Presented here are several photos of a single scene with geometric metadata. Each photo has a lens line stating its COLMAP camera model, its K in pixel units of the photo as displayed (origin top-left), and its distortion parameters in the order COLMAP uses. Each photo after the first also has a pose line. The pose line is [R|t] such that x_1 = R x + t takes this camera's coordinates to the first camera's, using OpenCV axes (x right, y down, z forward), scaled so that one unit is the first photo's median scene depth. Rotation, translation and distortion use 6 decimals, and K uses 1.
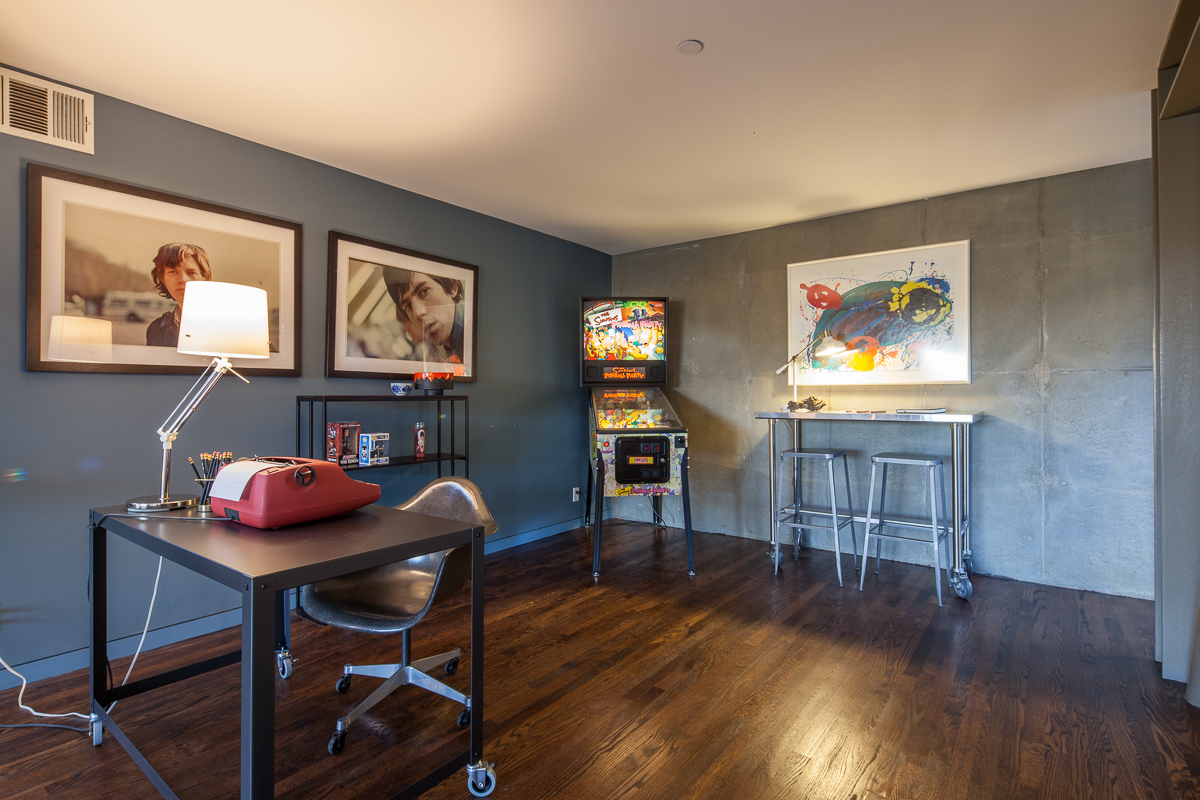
lens RADIAL K [[592.5, 0, 597.1], [0, 592.5, 393.6], [0, 0, 1]] dist [0.001606, -0.003784]
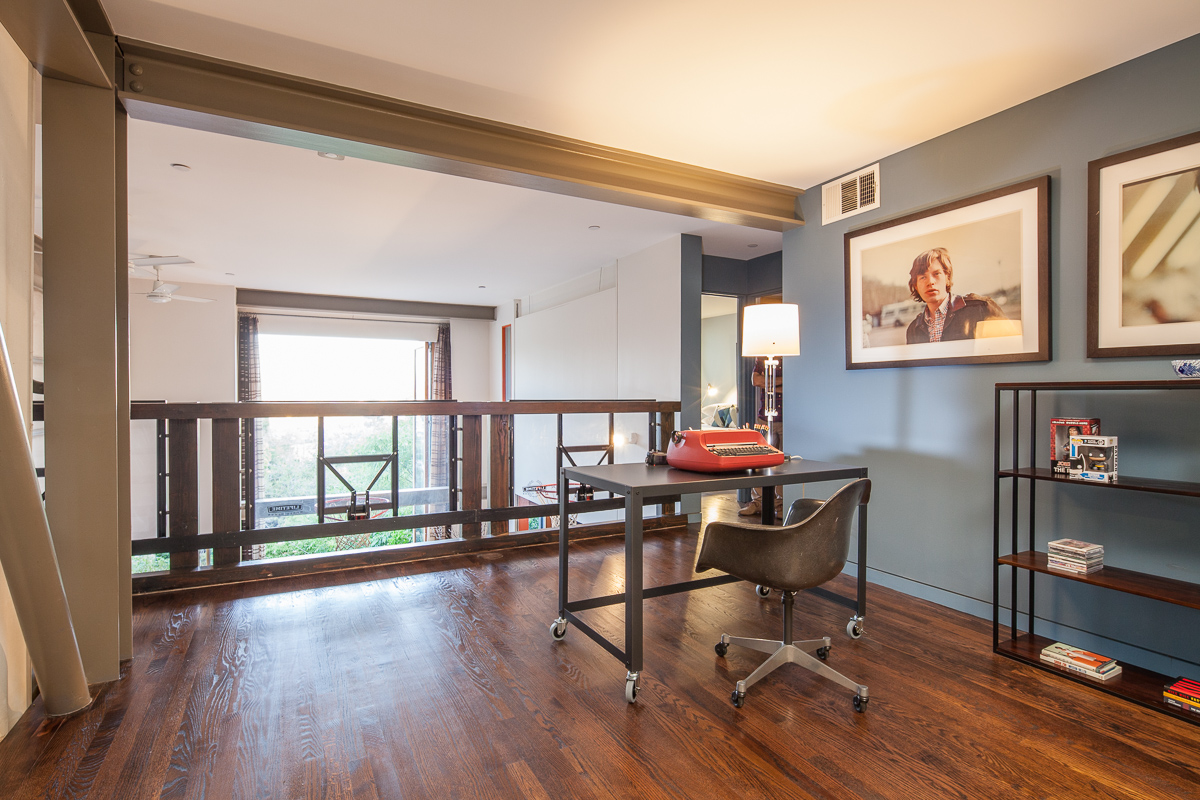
lens RADIAL K [[592.5, 0, 596.1], [0, 592.5, 401.6], [0, 0, 1]] dist [0.001606, -0.003784]
pose [[-0.426735, 0.010843, -0.904312, 0.589367], [0.002167, 0.999938, 0.010967, 0.021052], [0.904374, 0.002720, -0.426732, 0.899359]]
